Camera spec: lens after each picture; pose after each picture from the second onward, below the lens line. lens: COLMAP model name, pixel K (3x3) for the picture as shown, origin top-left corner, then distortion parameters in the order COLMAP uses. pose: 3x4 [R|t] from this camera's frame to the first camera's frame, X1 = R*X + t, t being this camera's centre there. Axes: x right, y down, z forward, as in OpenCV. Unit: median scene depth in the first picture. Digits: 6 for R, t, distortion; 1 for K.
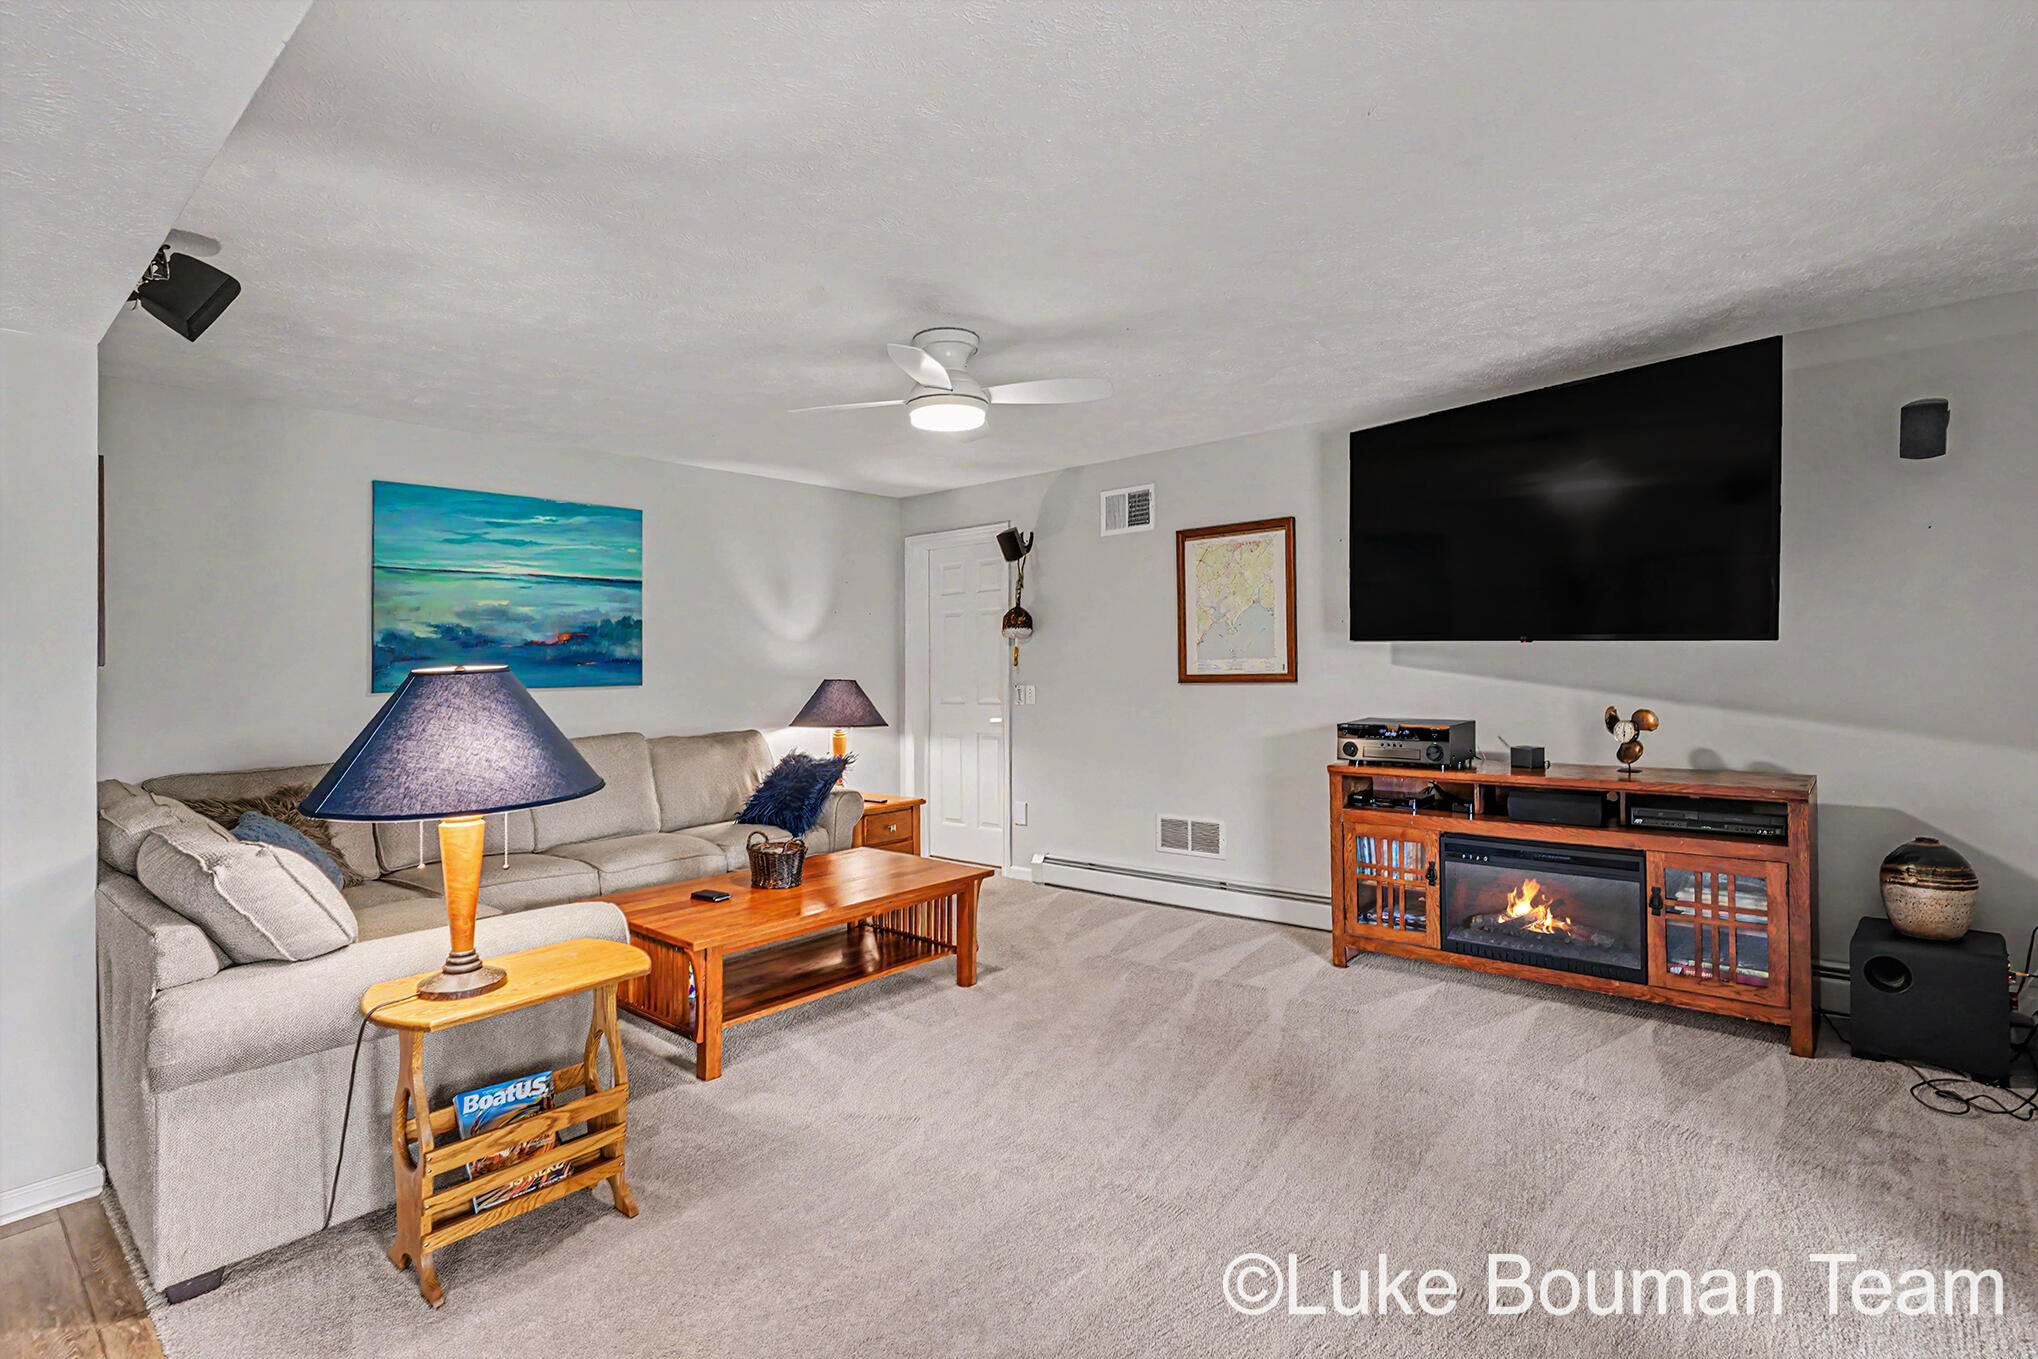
lens RADIAL K [[984.3, 0, 1008.4], [0, 984.3, 700.5], [0, 0, 1]] dist [-0.006731, 0.004415]
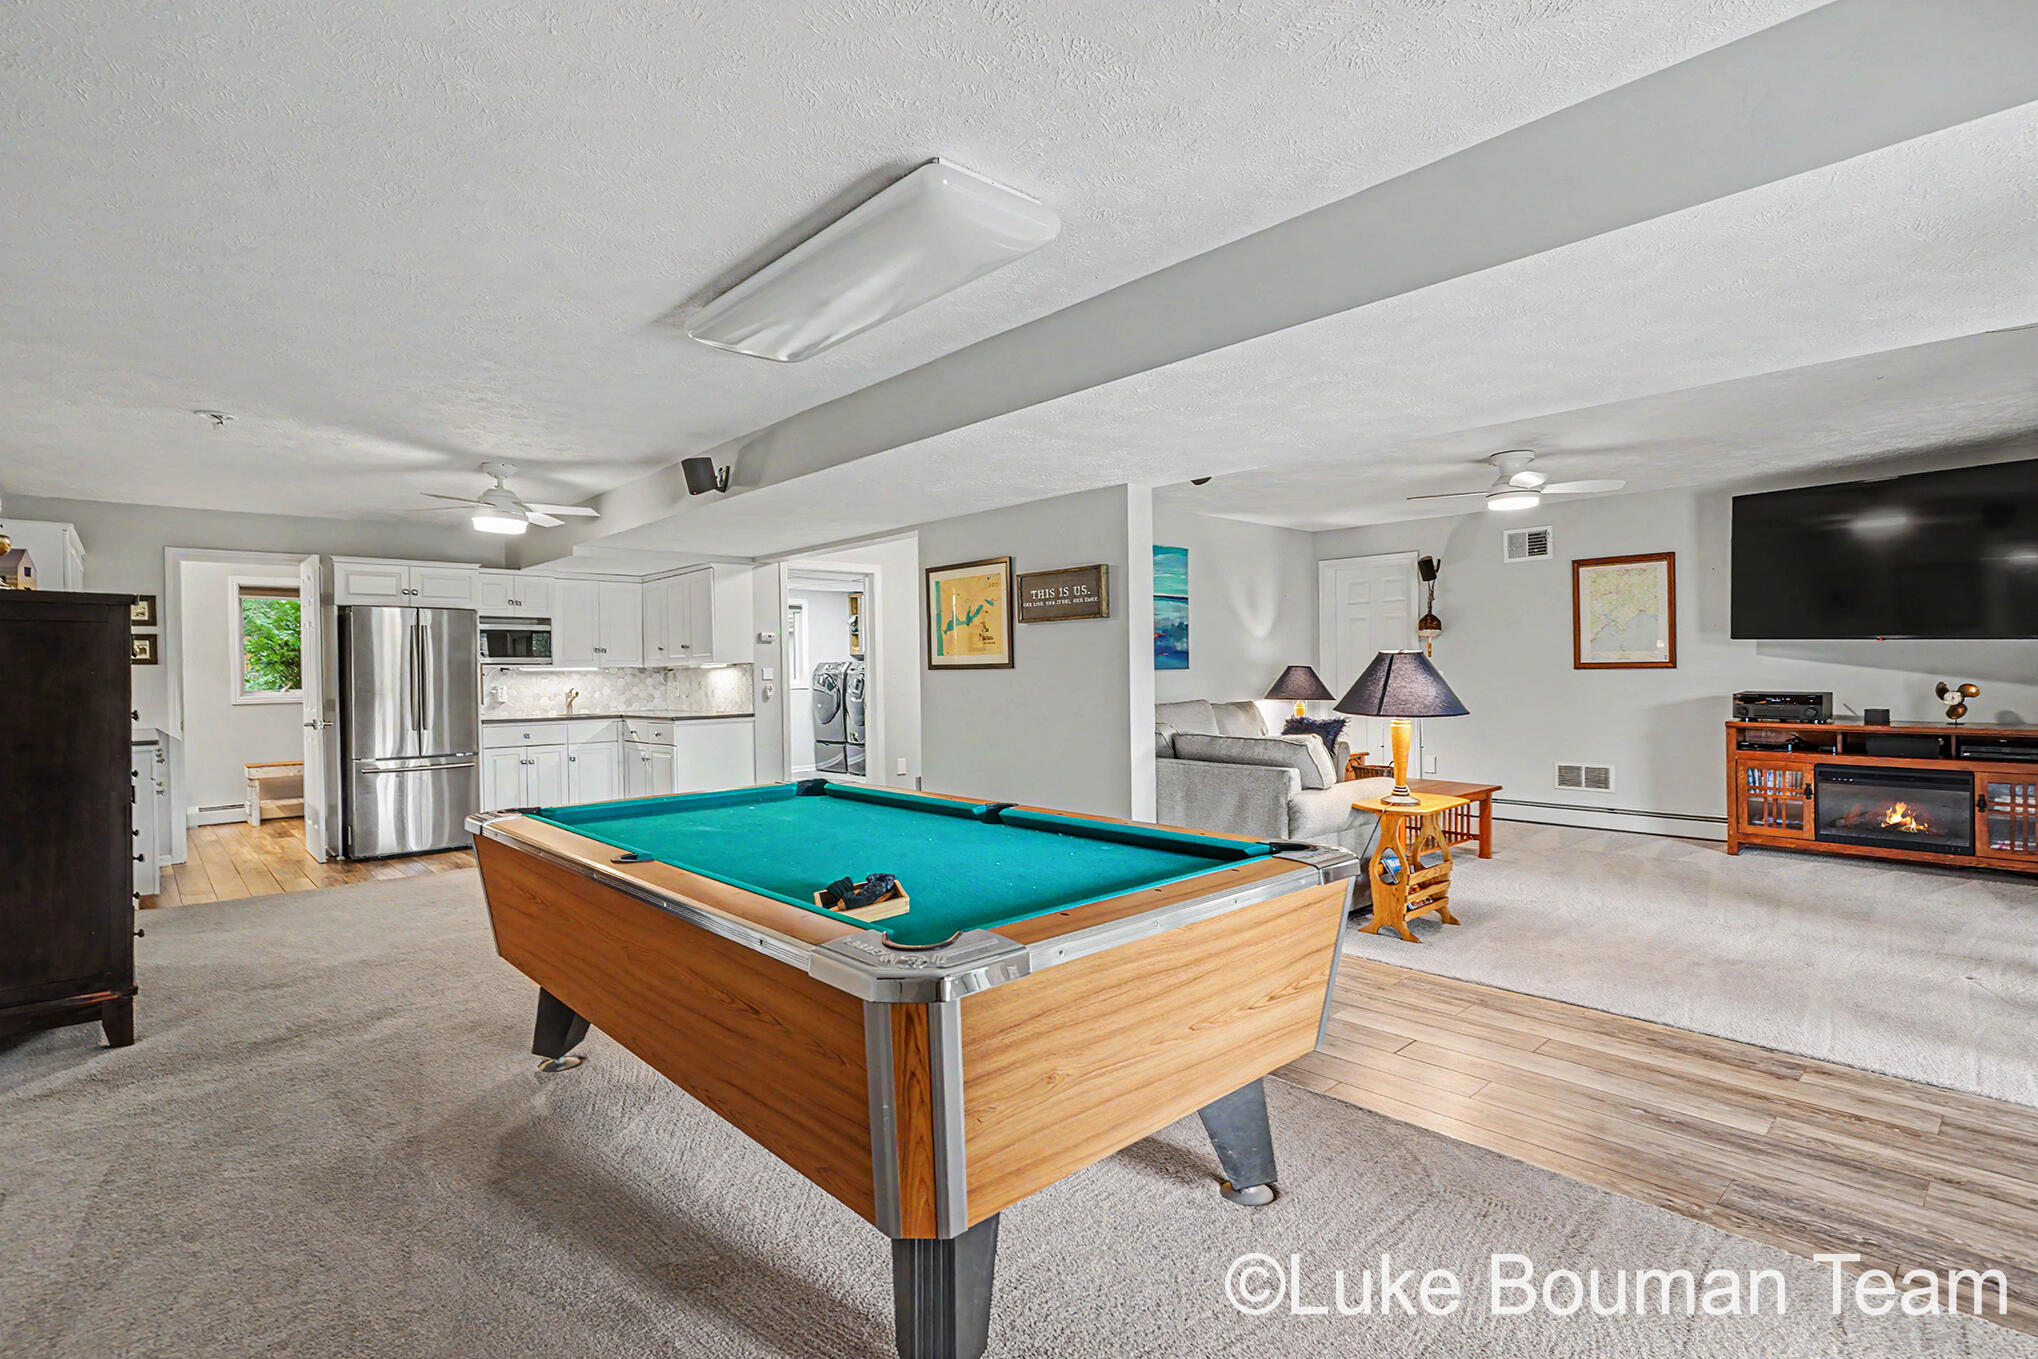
lens RADIAL K [[984.3, 0, 1018.7], [0, 984.3, 701.8], [0, 0, 1]] dist [-0.006731, 0.004415]
pose [[0.994923, 0.006443, -0.100437, -0.601119], [-0.005990, 0.999970, 0.004817, 0.034890], [0.100465, -0.004191, 0.994932, -0.603871]]
